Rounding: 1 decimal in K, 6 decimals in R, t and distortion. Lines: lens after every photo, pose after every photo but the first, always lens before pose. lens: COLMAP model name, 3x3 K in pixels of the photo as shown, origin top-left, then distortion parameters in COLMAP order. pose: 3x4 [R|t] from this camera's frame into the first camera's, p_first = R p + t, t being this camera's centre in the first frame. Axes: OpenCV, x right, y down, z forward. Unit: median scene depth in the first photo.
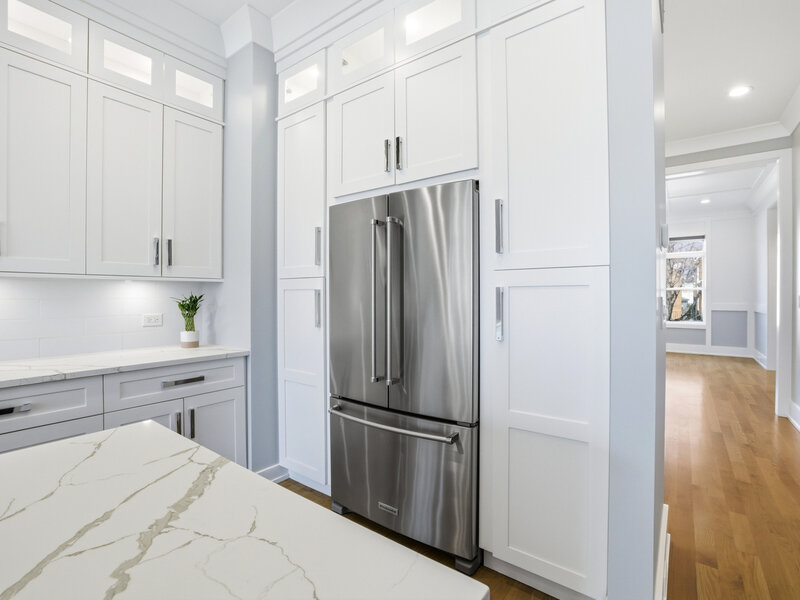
lens RADIAL K [[383.4, 0, 400.0], [0, 383.4, 300.0], [0, 0, 1]] dist [-0.016360, 0.000291]
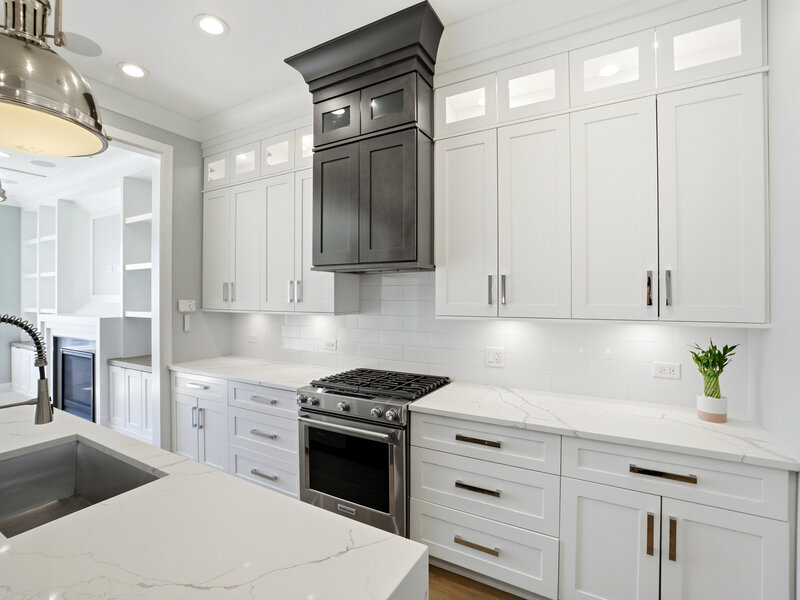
lens RADIAL K [[383.4, 0, 400.0], [0, 383.4, 300.0], [0, 0, 1]] dist [-0.016360, 0.000291]
pose [[0.128999, 0.004690, -0.991634, 0.061425], [-0.010826, 0.999936, 0.003321, -0.098463], [0.991586, 0.010306, 0.129041, 0.387040]]
